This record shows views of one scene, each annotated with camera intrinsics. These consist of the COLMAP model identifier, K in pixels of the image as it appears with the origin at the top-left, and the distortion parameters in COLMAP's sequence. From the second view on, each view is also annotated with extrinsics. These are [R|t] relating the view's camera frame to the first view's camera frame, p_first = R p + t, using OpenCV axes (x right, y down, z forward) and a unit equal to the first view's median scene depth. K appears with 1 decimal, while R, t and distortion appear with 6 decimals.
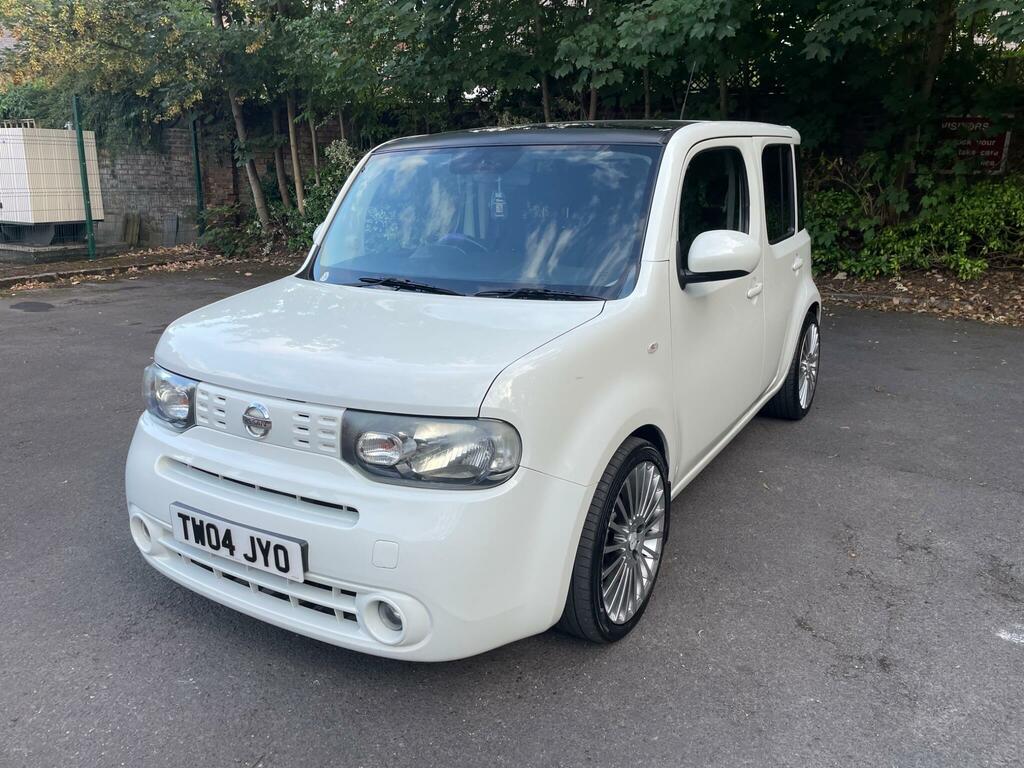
lens RADIAL K [[792.8, 0, 512.0], [0, 792.8, 384.0], [0, 0, 1]] dist [0.069520, -0.104445]
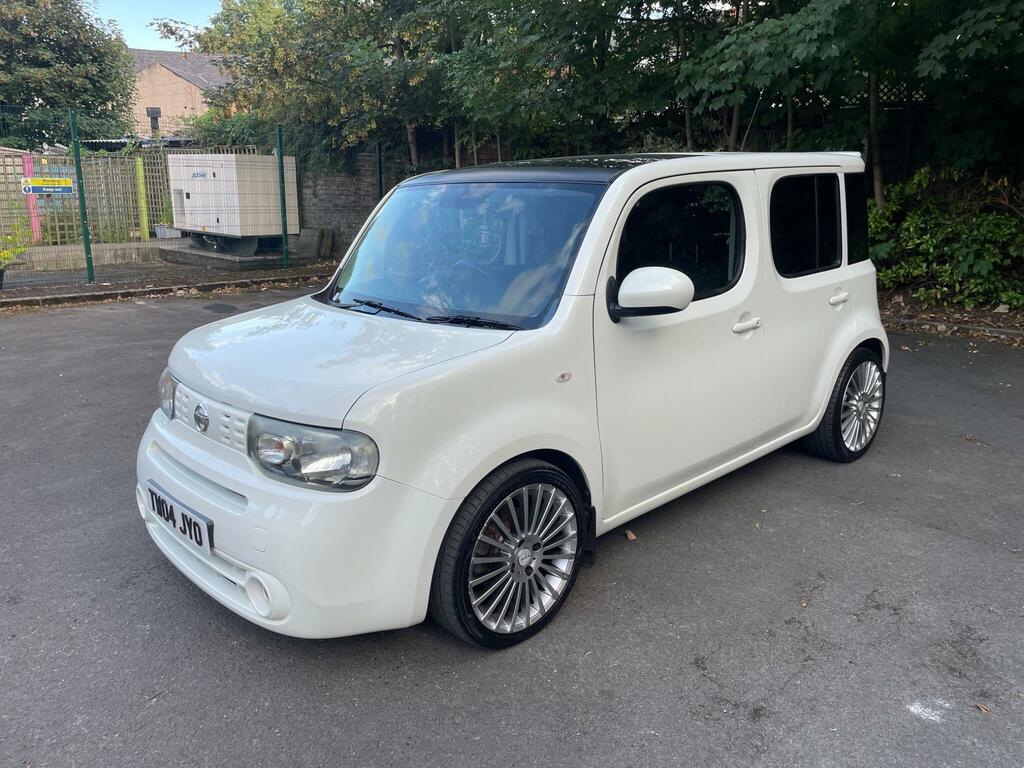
lens RADIAL K [[805.5, 0, 527.3], [0, 805.5, 381.4], [0, 0, 1]] dist [0.053506, -0.084646]
pose [[0.960989, 0.062624, -0.269404, 0.204438], [-0.067619, 0.997668, -0.009293, -0.012987], [0.268193, 0.027147, 0.962983, -0.019836]]
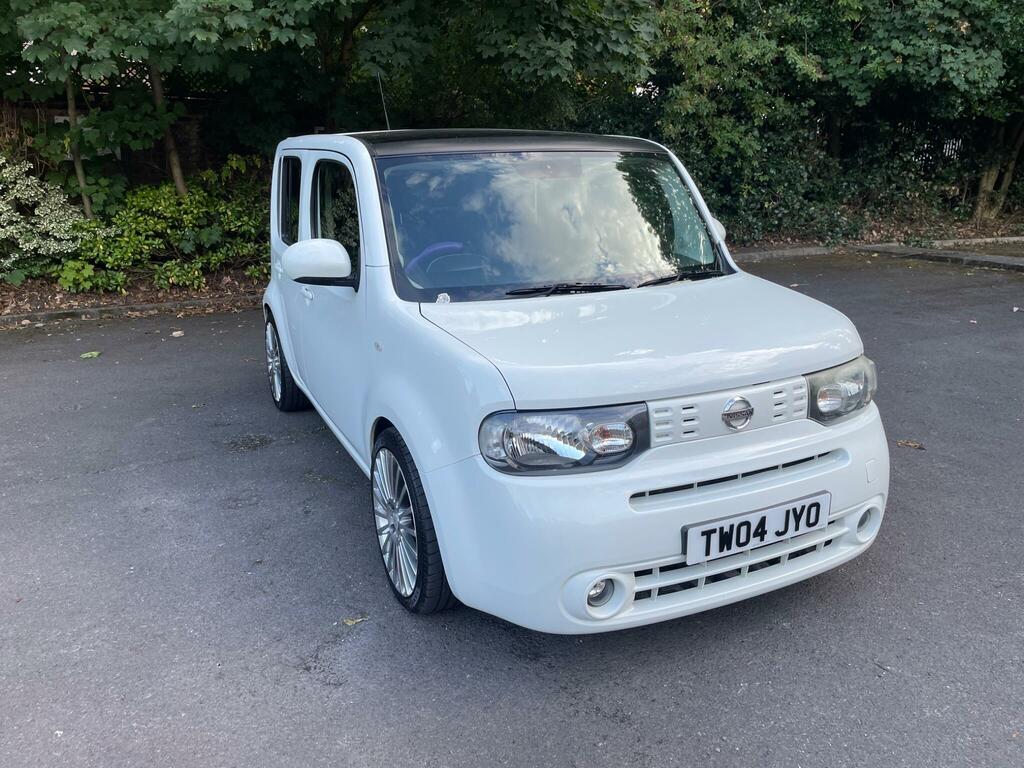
lens RADIAL K [[792.8, 0, 512.0], [0, 792.8, 384.0], [0, 0, 1]] dist [0.069520, -0.104445]
pose [[0.536773, -0.224593, 0.813285, -0.570437], [0.228805, 0.966548, 0.115904, -0.078019], [-0.812110, 0.123869, 0.570205, 0.274382]]
